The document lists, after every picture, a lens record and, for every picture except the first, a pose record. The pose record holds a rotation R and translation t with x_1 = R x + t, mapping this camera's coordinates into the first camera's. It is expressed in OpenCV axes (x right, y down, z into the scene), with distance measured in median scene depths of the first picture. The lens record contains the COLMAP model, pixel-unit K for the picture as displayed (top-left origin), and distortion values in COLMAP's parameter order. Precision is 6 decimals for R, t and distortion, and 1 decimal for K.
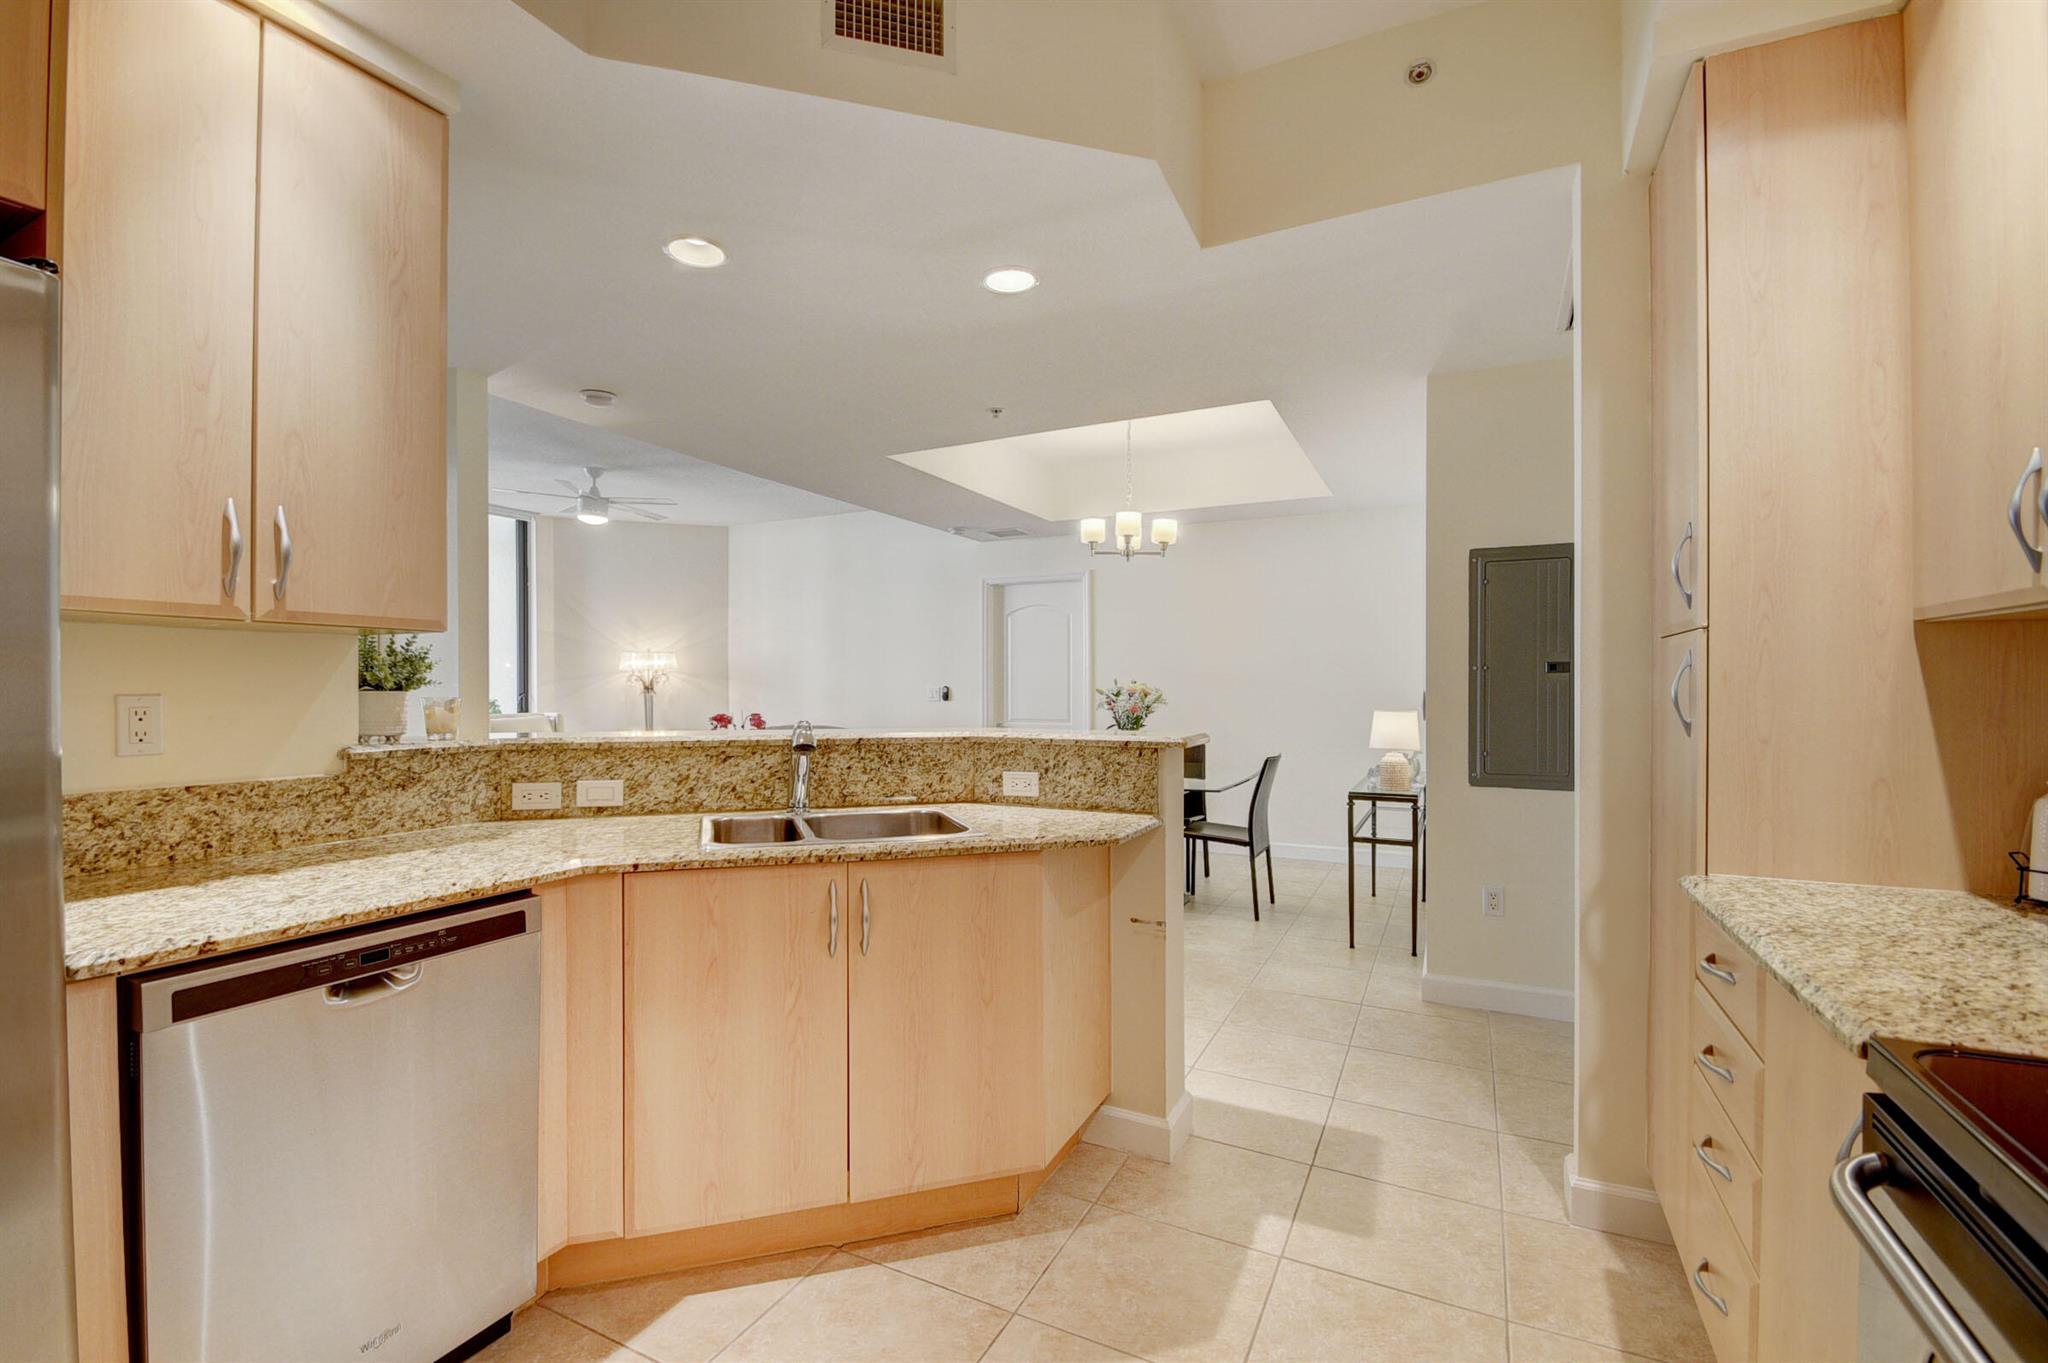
lens RADIAL K [[906.8, 0, 989.8], [0, 906.8, 693.9], [0, 0, 1]] dist [0.015210, -0.017742]
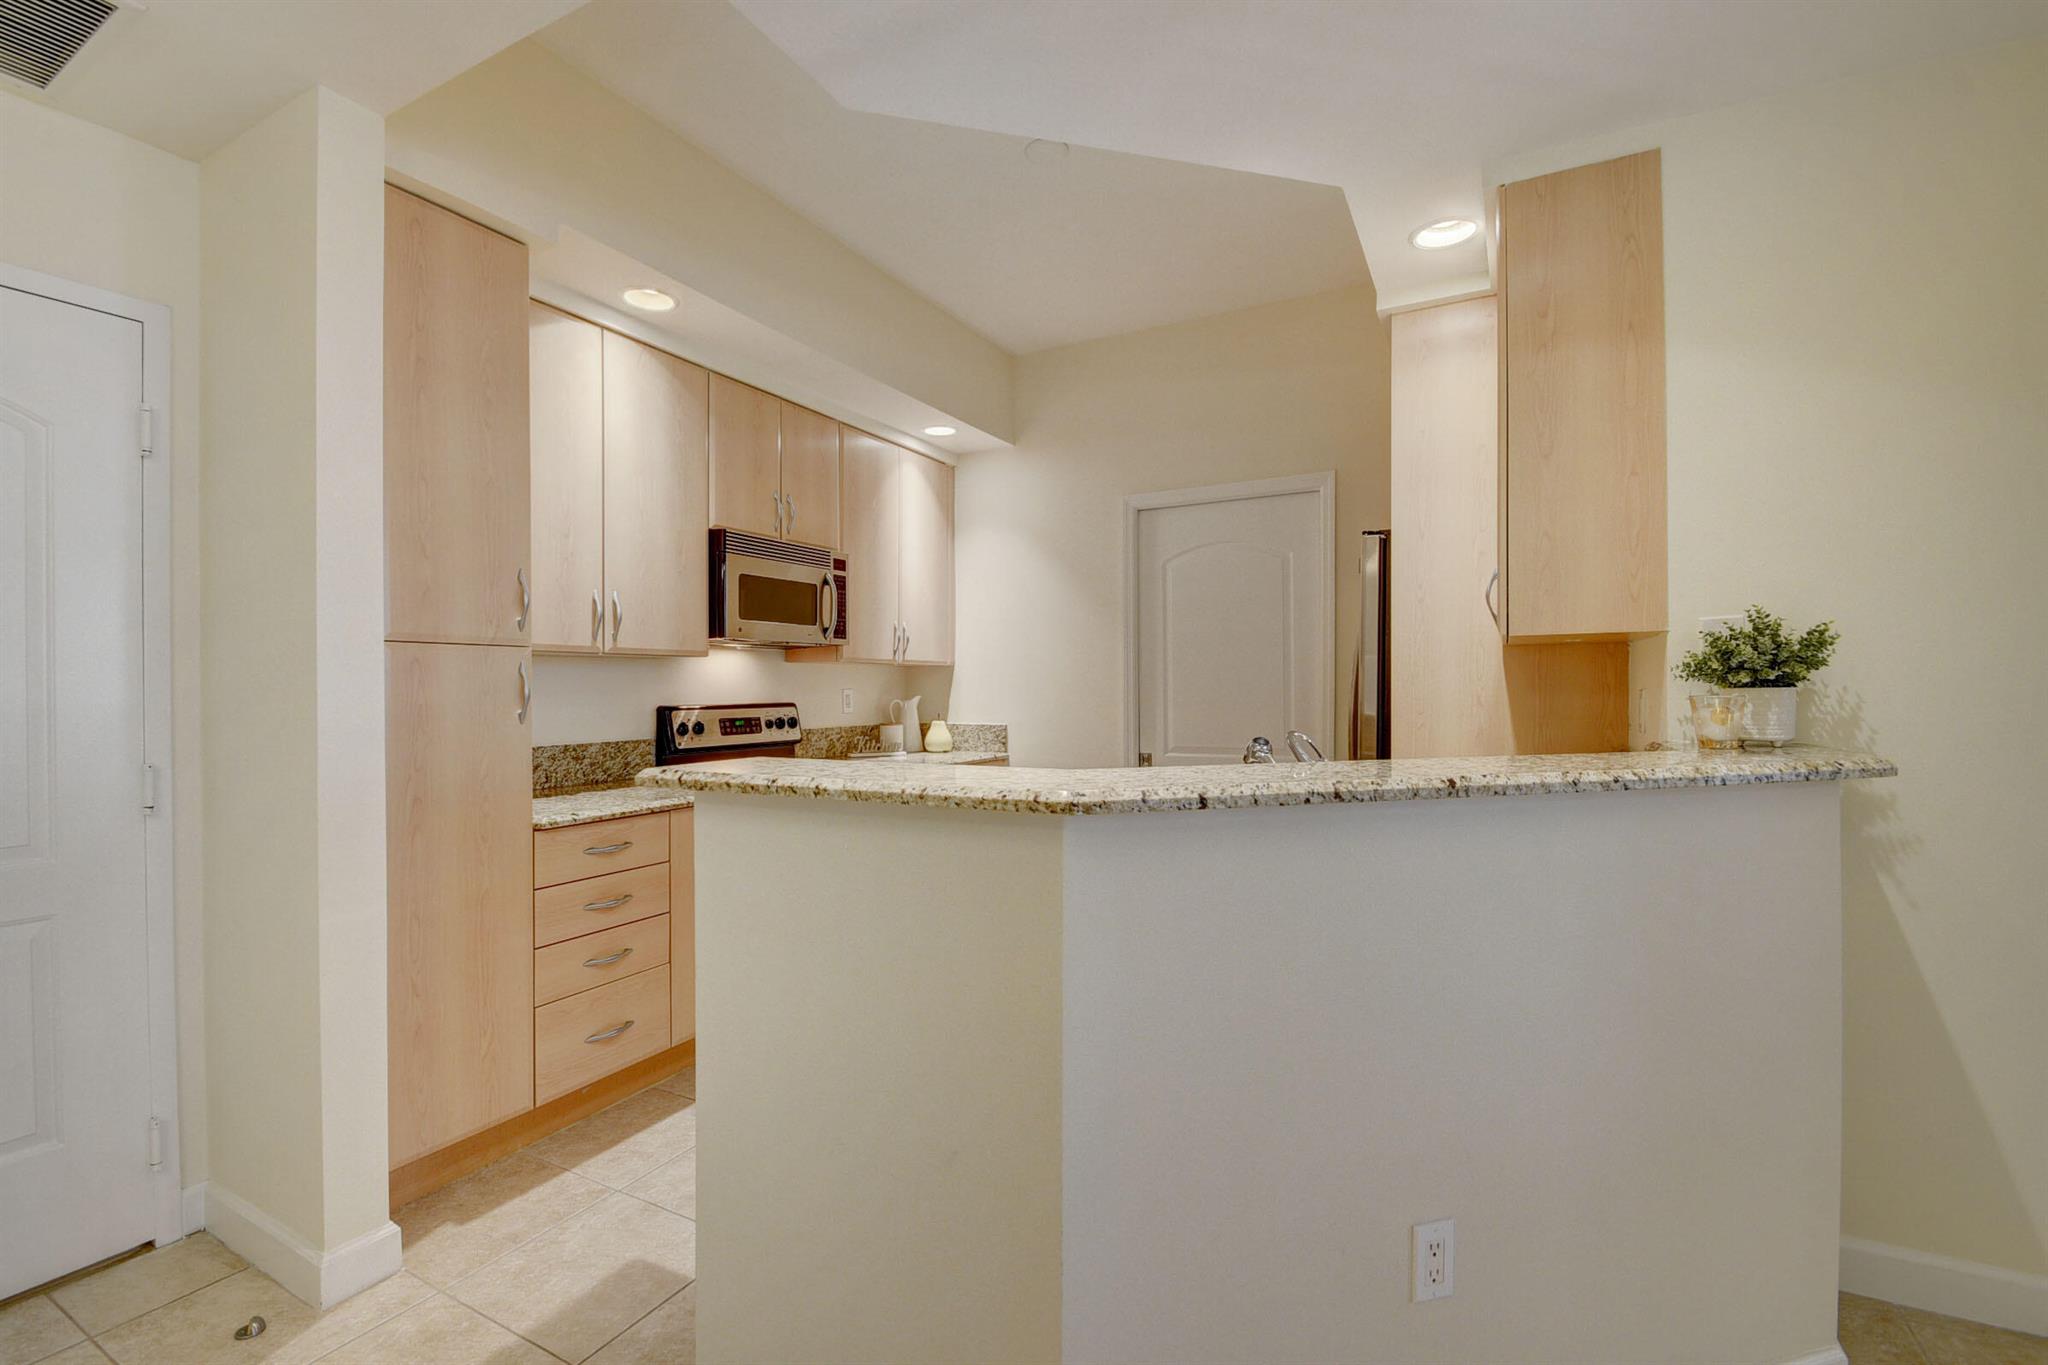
lens RADIAL K [[907.7, 0, 985.9], [0, 907.7, 692.5], [0, 0, 1]] dist [0.010143, -0.014579]
pose [[-0.999624, 0.002742, 0.027300, 0.023618], [0.003148, 0.999885, 0.014853, -0.014956], [-0.027256, 0.014933, -0.999517, 2.036767]]
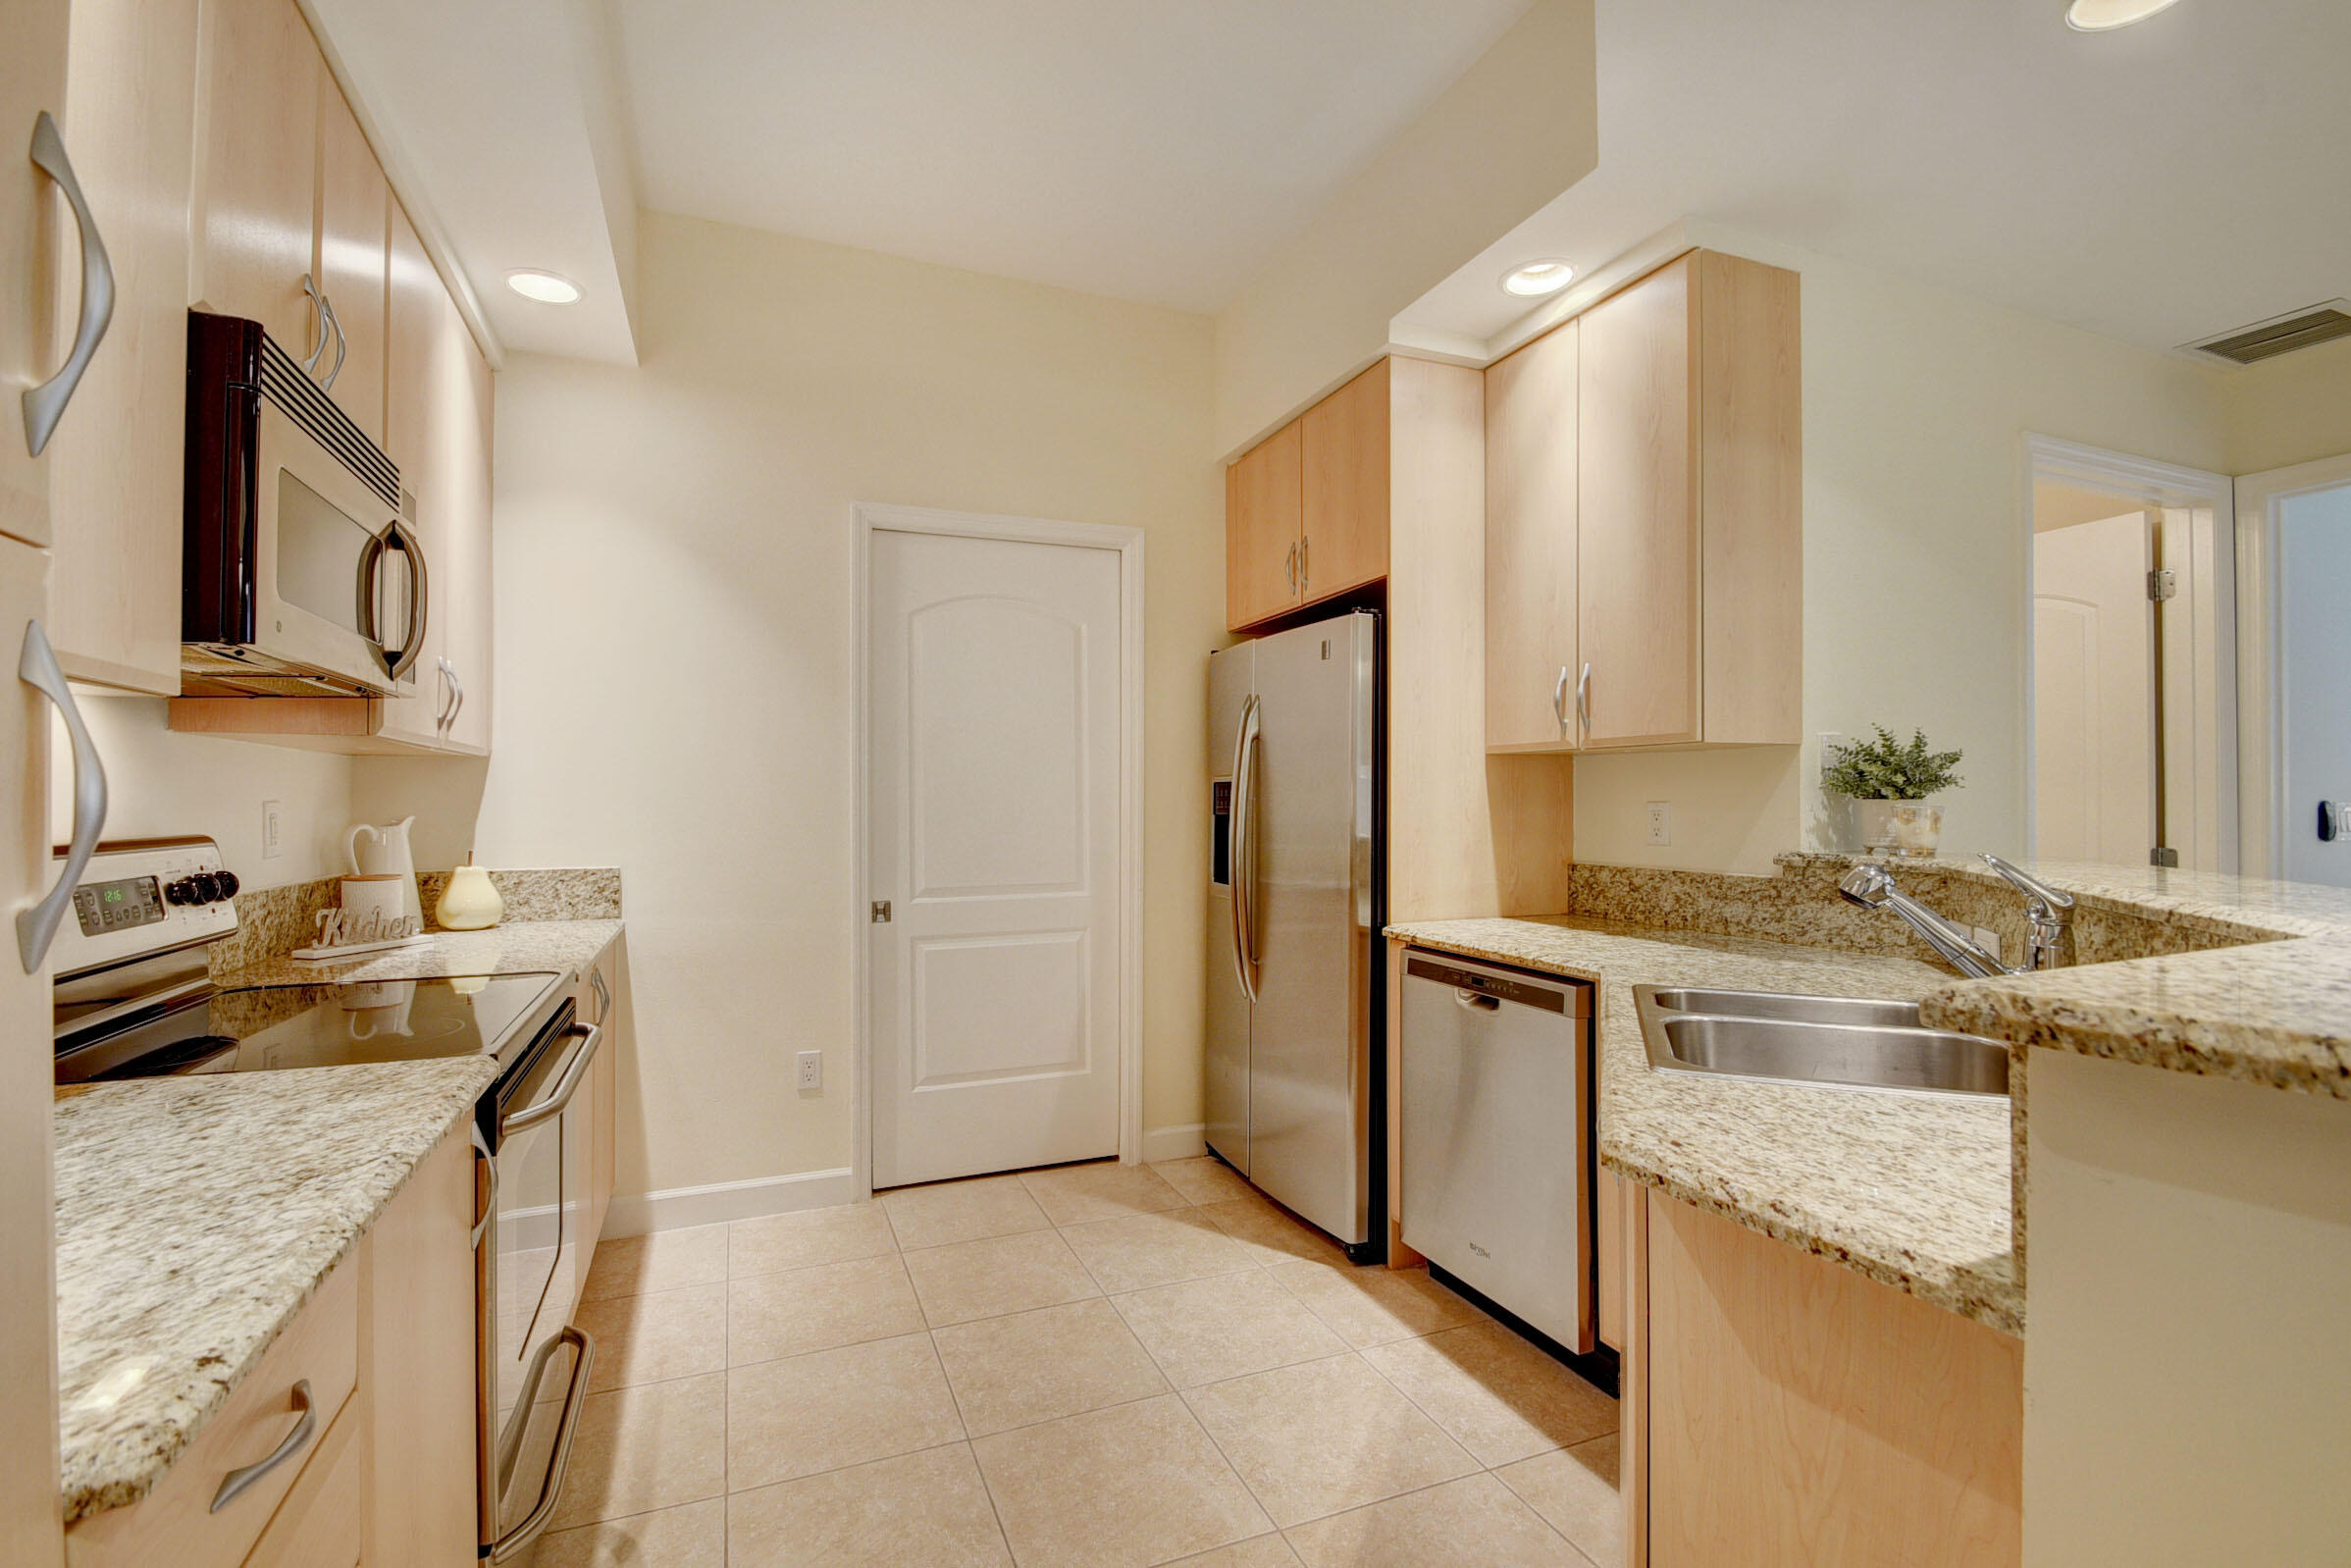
lens RADIAL K [[1047.9, 0, 1138.8], [0, 1047.9, 792.2], [0, 0, 1]] dist [0.016424, -0.018906]
pose [[-0.649336, -0.007587, -0.760464, 0.686840], [-0.006312, 0.999970, -0.004587, -0.000779], [0.760475, 0.001822, -0.649364, 1.217384]]
